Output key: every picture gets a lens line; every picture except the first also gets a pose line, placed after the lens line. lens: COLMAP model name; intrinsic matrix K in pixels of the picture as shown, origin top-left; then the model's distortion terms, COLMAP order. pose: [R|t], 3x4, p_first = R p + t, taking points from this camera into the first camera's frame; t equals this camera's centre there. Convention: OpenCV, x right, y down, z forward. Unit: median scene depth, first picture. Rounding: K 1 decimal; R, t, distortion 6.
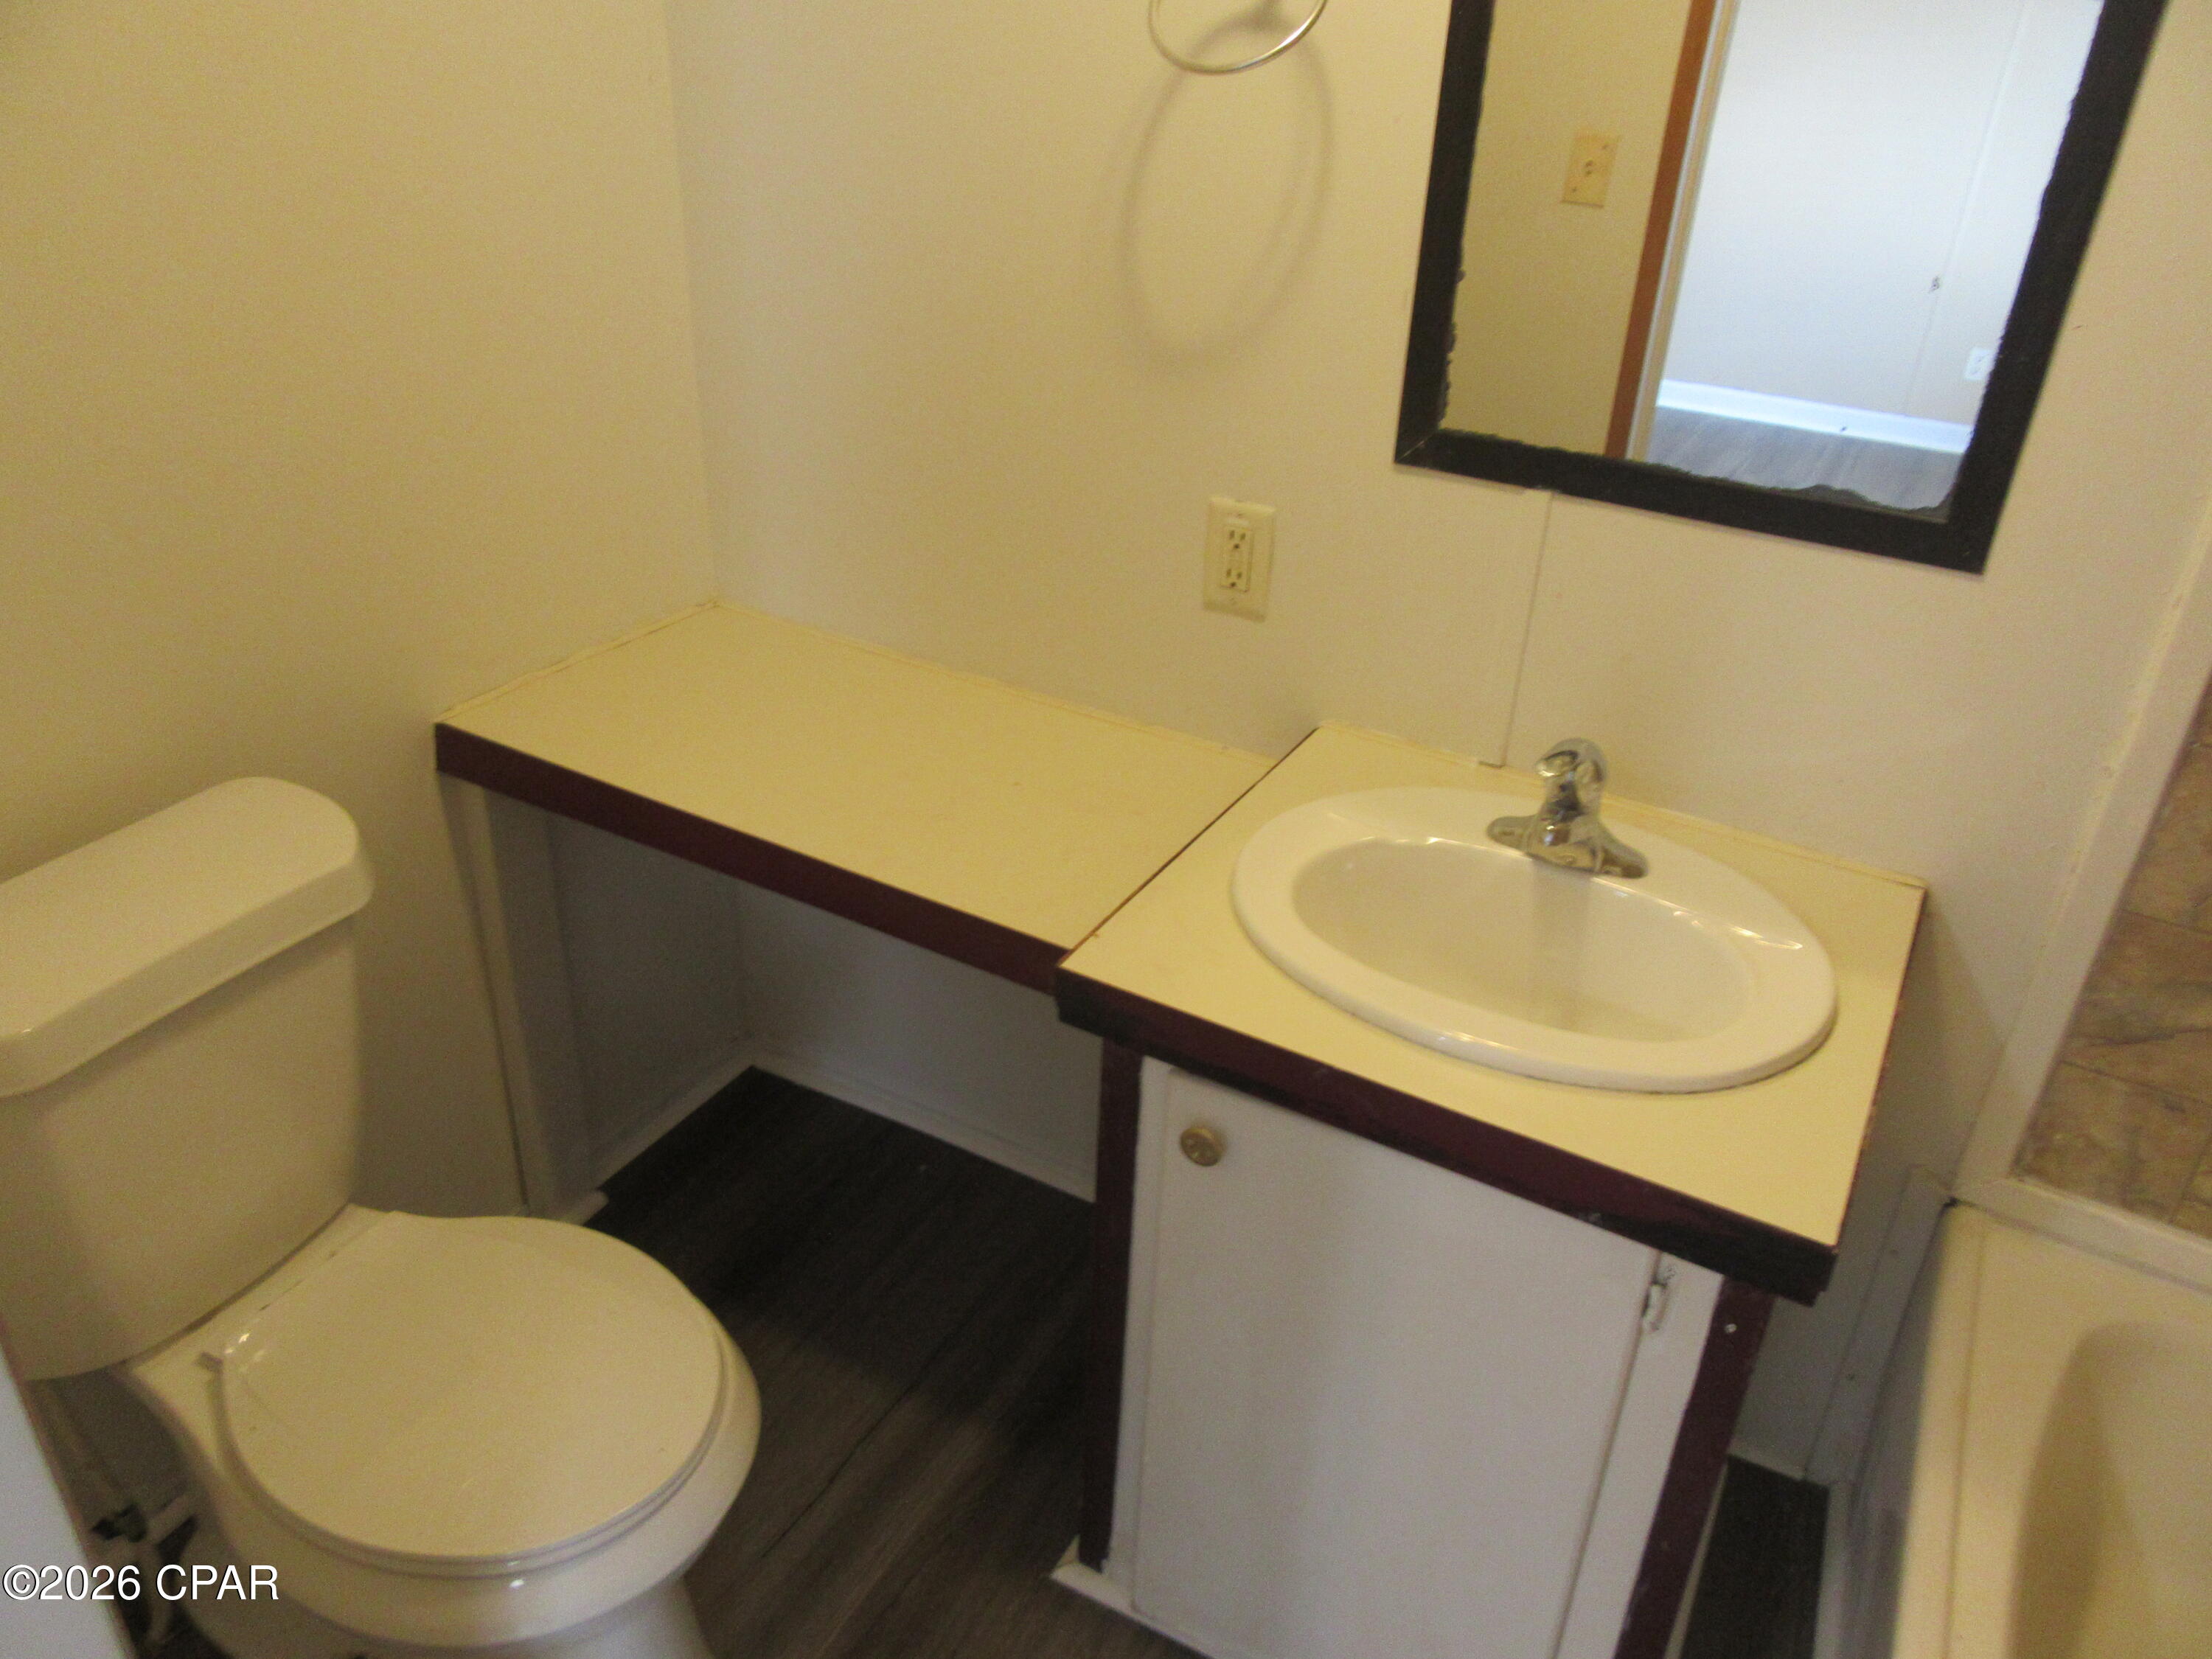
lens RADIAL K [[1642.1, 0, 1096.1], [0, 1642.1, 826.2], [0, 0, 1]] dist [-0.014526, 0.004607]
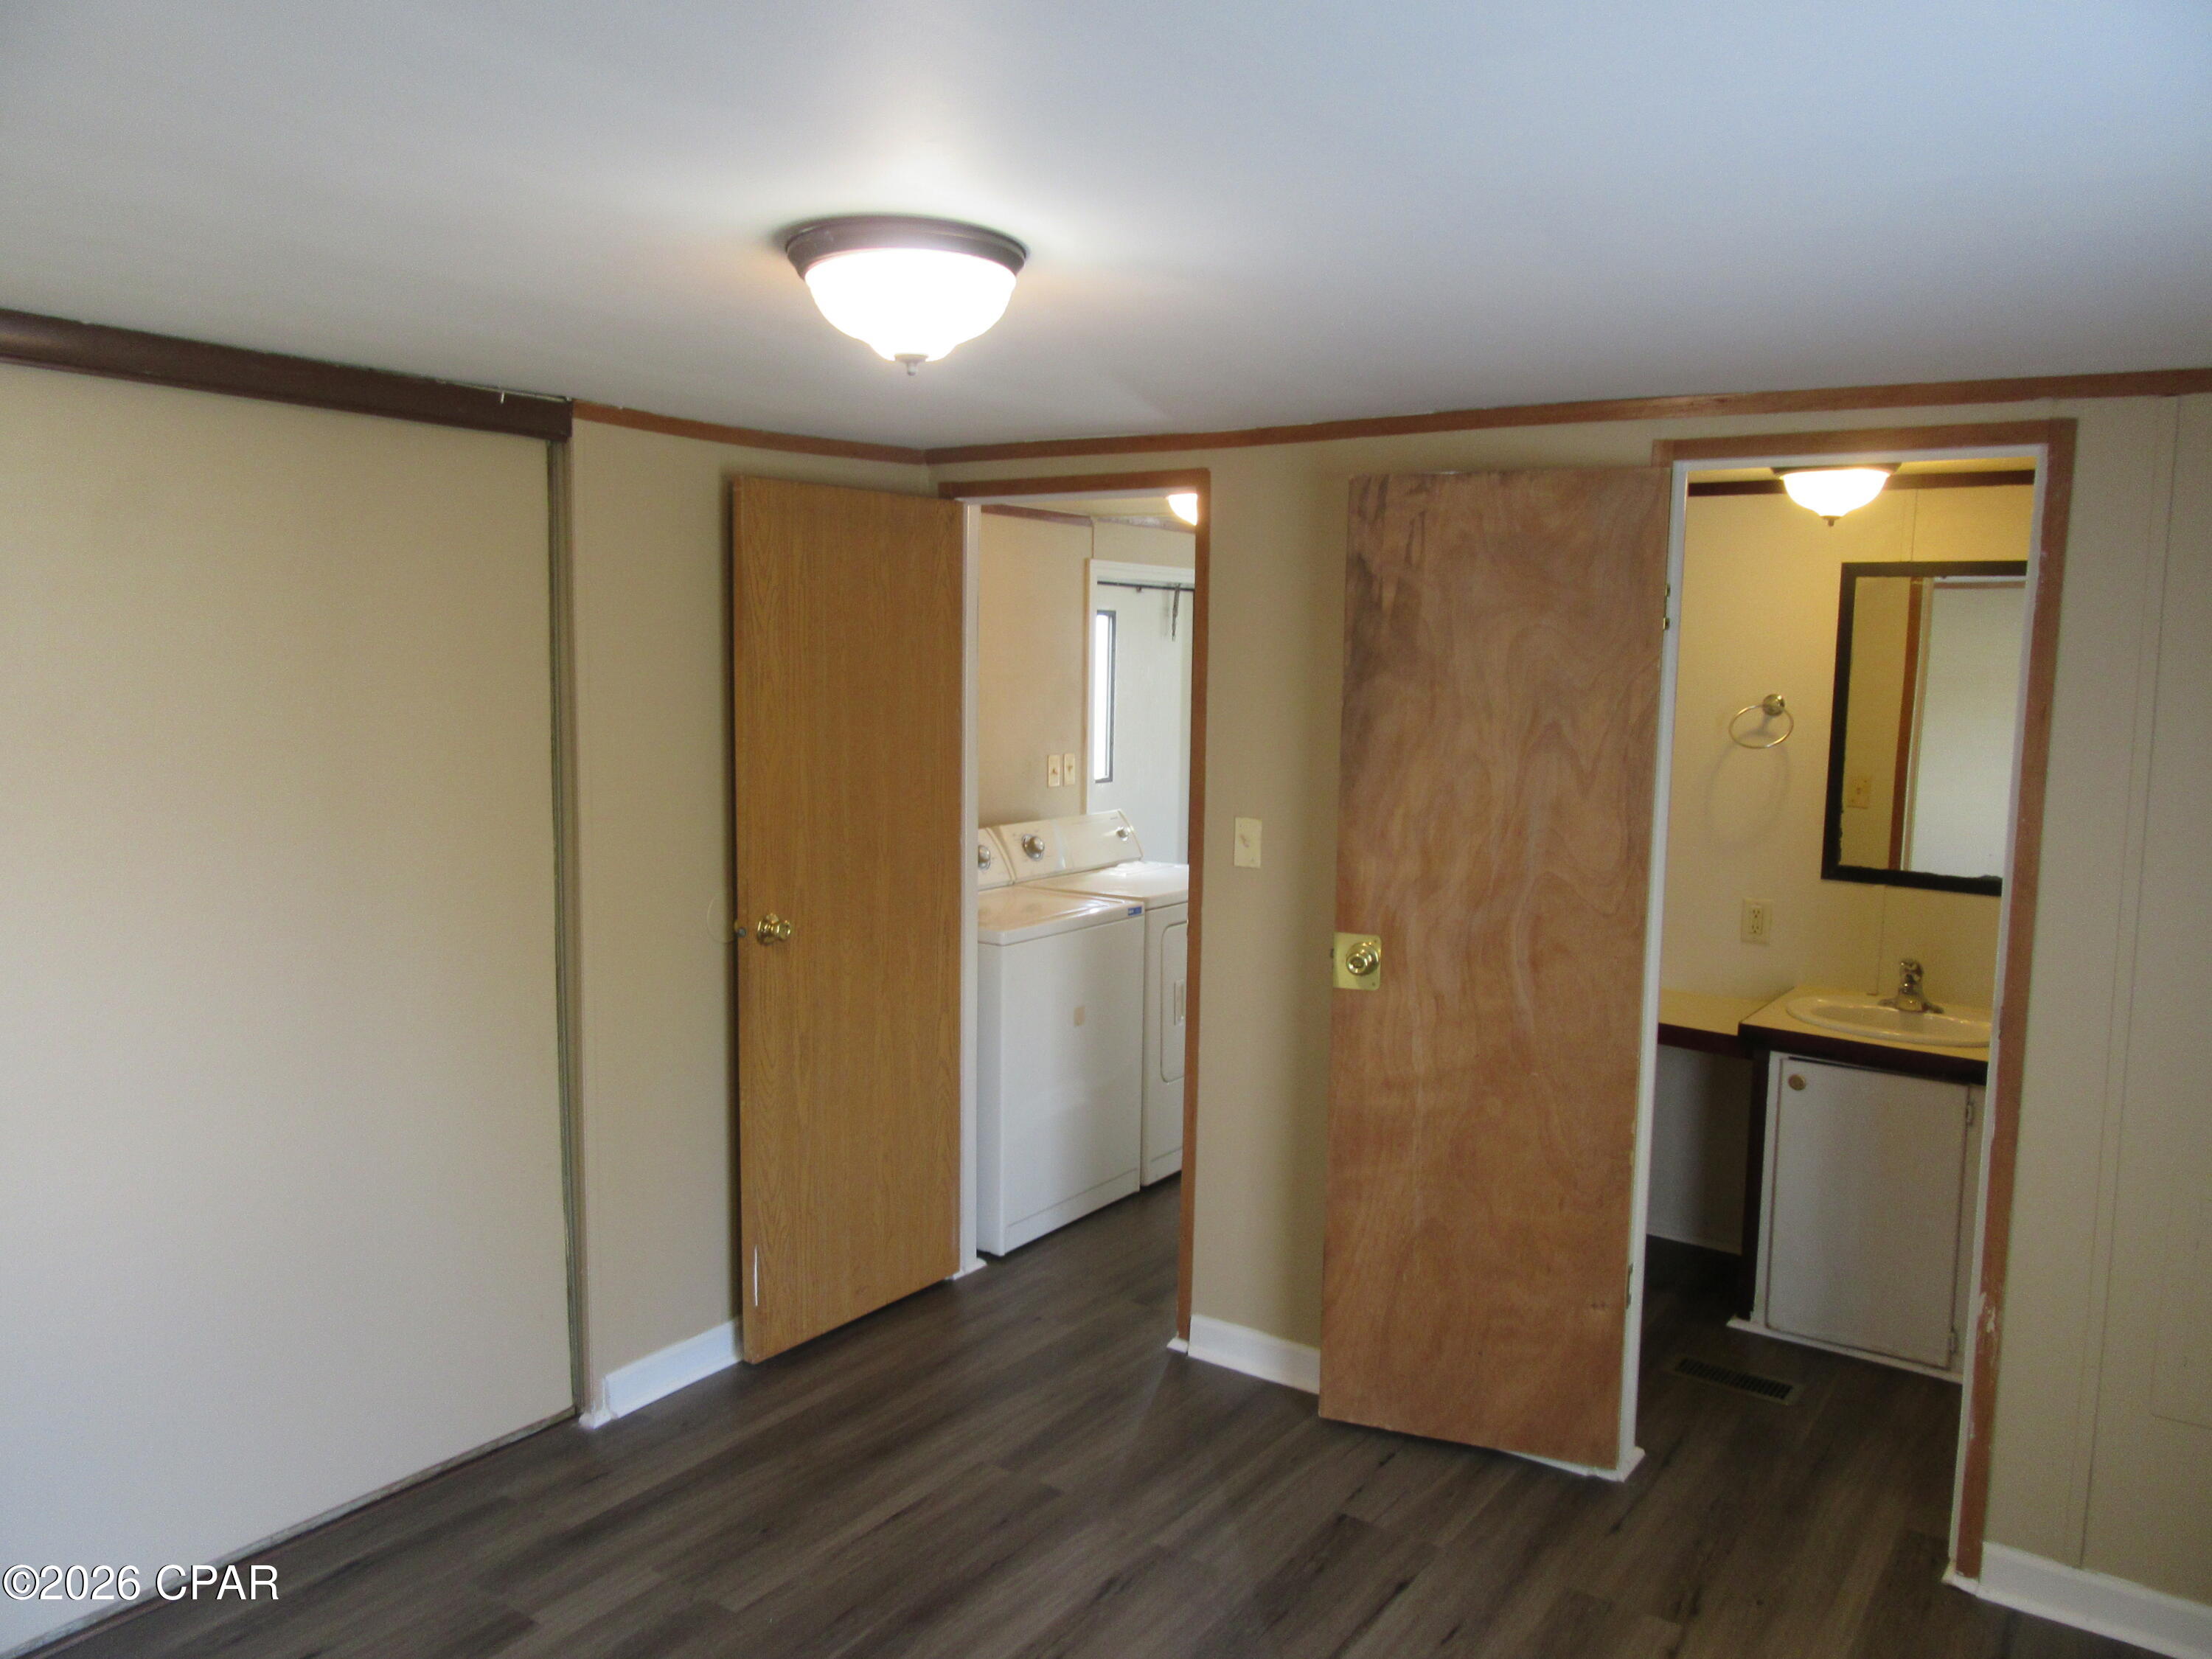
lens RADIAL K [[1652.0, 0, 1112.9], [0, 1652.0, 817.8], [0, 0, 1]] dist [-0.008048, 0.009990]
pose [[0.994350, -0.001071, -0.106143, -0.721098], [-0.042015, 0.914313, -0.402824, 0.867967], [0.097479, 0.405008, 0.909102, -1.699676]]
